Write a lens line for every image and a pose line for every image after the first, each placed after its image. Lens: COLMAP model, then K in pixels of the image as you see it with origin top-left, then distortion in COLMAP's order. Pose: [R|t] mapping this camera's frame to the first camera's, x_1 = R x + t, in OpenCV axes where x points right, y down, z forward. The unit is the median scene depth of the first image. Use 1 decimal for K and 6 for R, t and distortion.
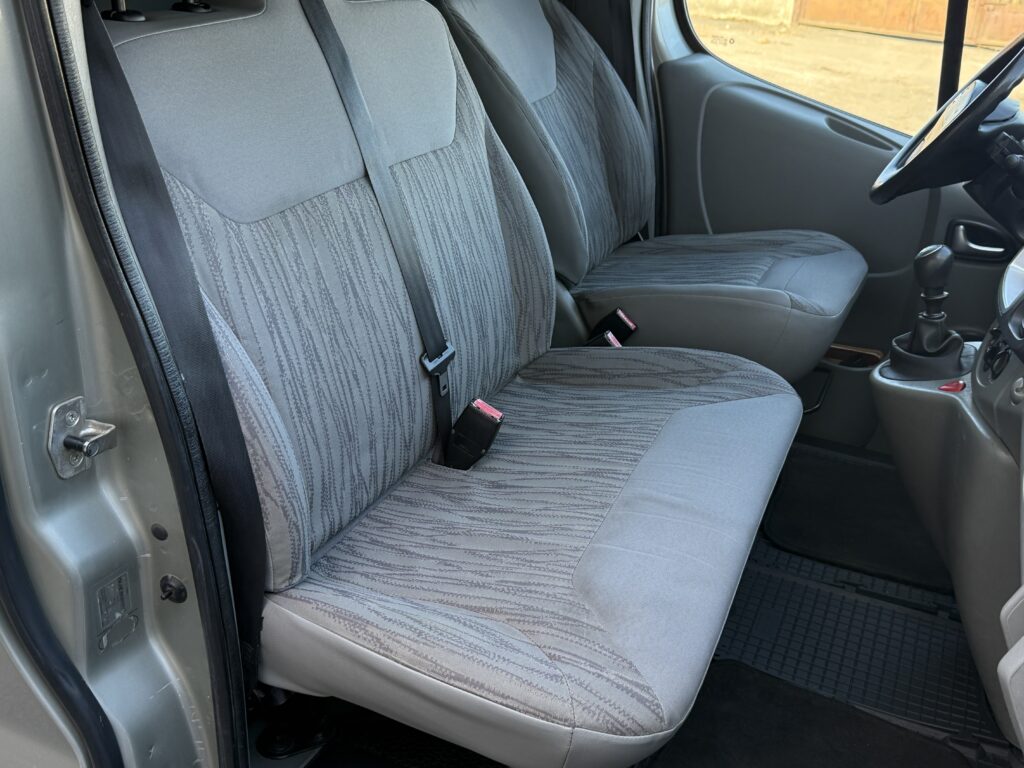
lens RADIAL K [[1040.4, 0, 505.6], [0, 1040.4, 384.7], [0, 0, 1]] dist [0.209396, -0.494046]
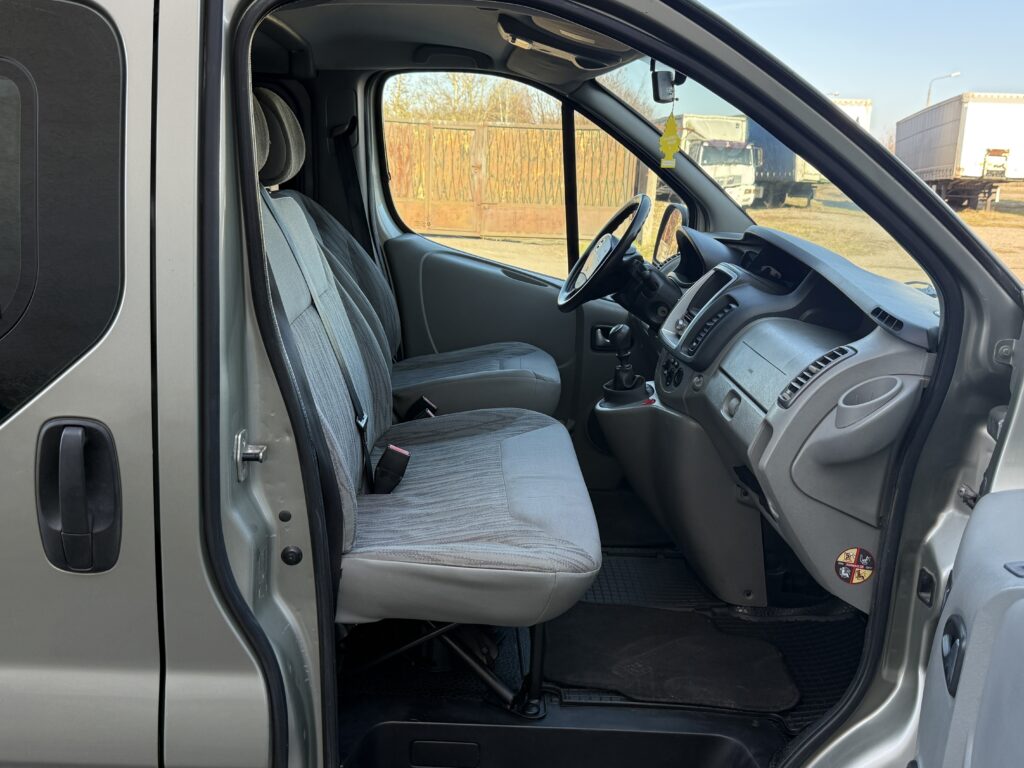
lens RADIAL K [[1040.4, 0, 505.6], [0, 1040.4, 384.7], [0, 0, 1]] dist [0.209396, -0.494046]
pose [[0.899650, -0.112713, 0.421812, -0.506101], [0.188665, 0.971609, -0.142764, 0.177116], [-0.393745, 0.208019, 0.895373, -0.430725]]
